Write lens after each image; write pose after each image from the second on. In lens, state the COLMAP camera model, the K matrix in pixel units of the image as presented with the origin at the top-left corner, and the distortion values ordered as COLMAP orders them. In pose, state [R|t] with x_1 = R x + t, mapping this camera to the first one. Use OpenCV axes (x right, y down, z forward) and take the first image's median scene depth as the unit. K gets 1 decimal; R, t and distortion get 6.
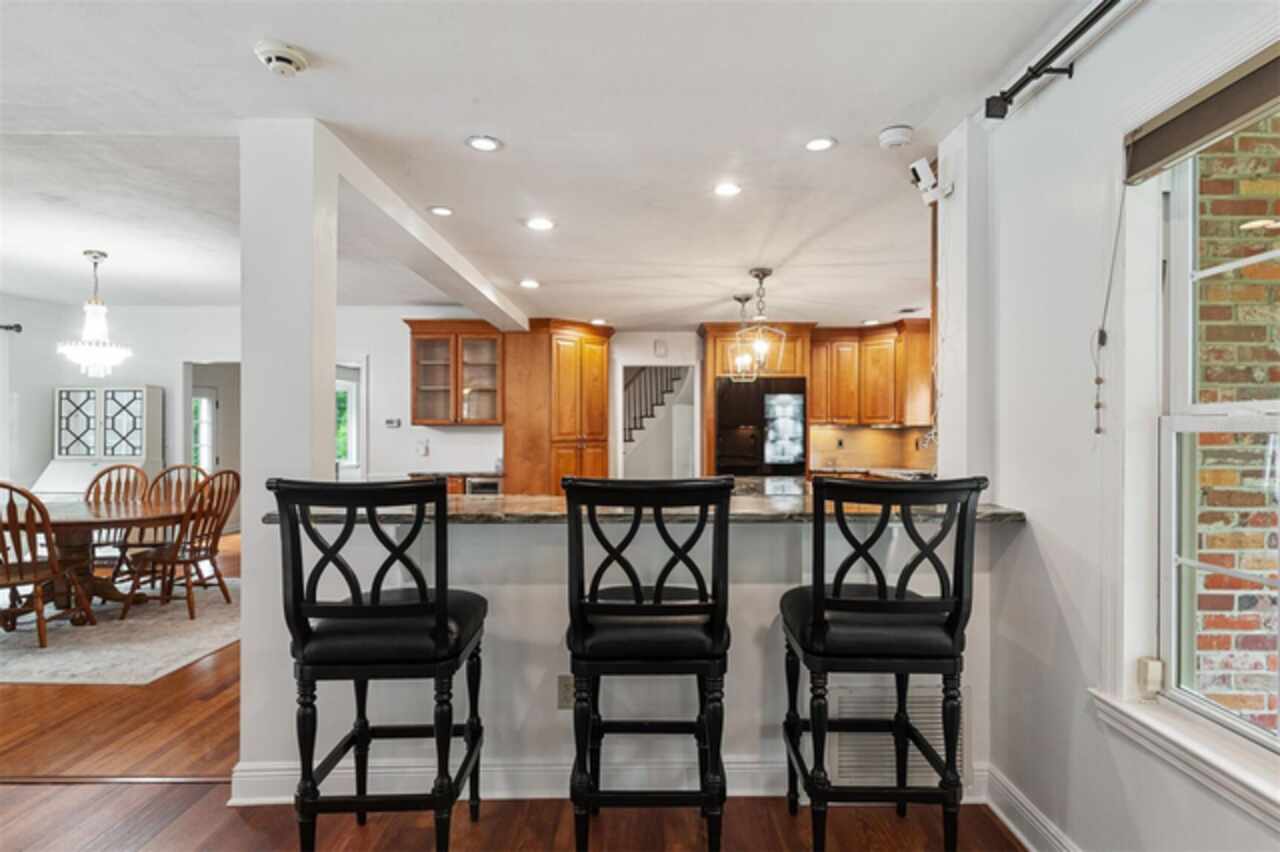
lens RADIAL K [[635.2, 0, 640.0], [0, 635.2, 426.0], [0, 0, 1]] dist [-0.001611, -0.000158]
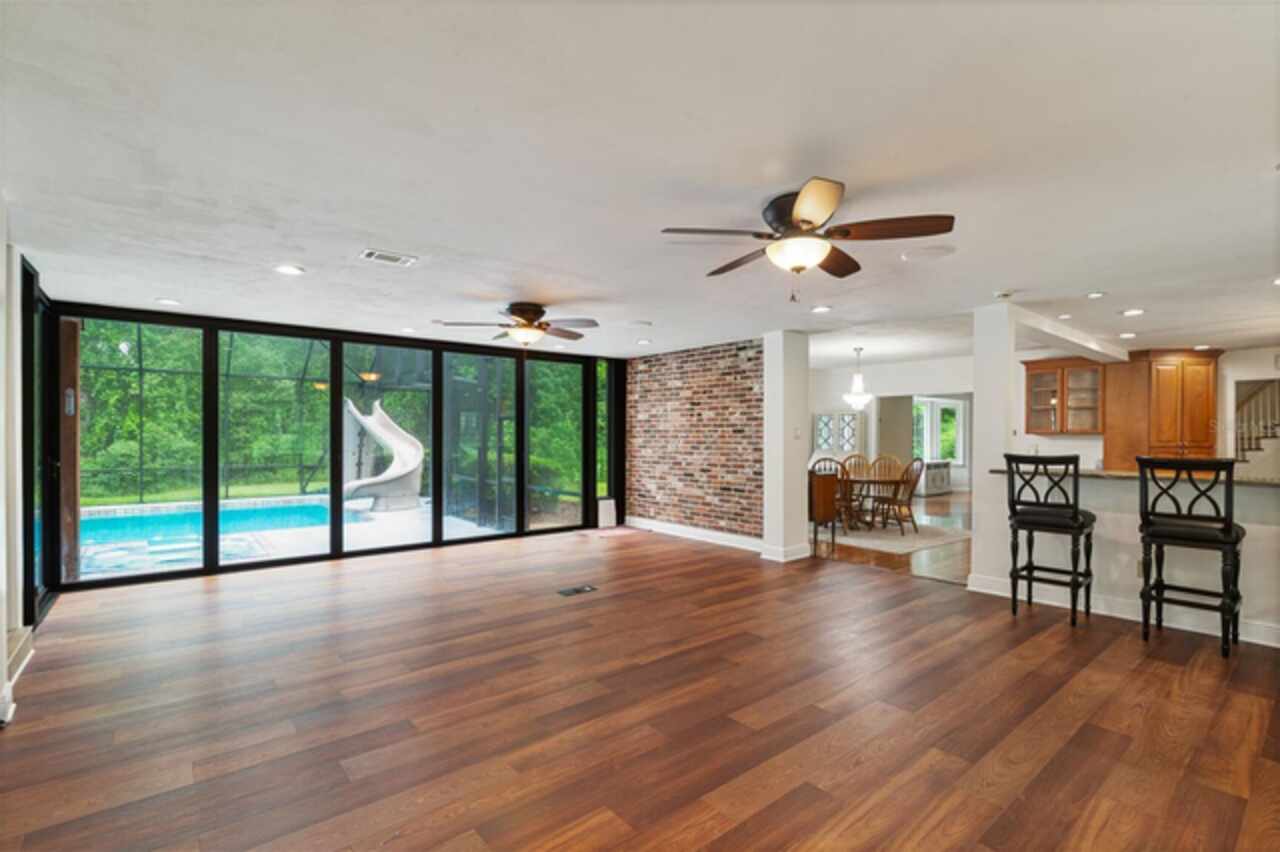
lens RADIAL K [[613.1, 0, 642.2], [0, 613.1, 440.6], [0, 0, 1]] dist [-0.002409, -0.000233]
pose [[0.656836, 0.010190, -0.753965, 0.114825], [-0.001242, 0.999922, 0.012432, -0.002293], [0.754033, -0.007230, 0.656797, -0.560675]]
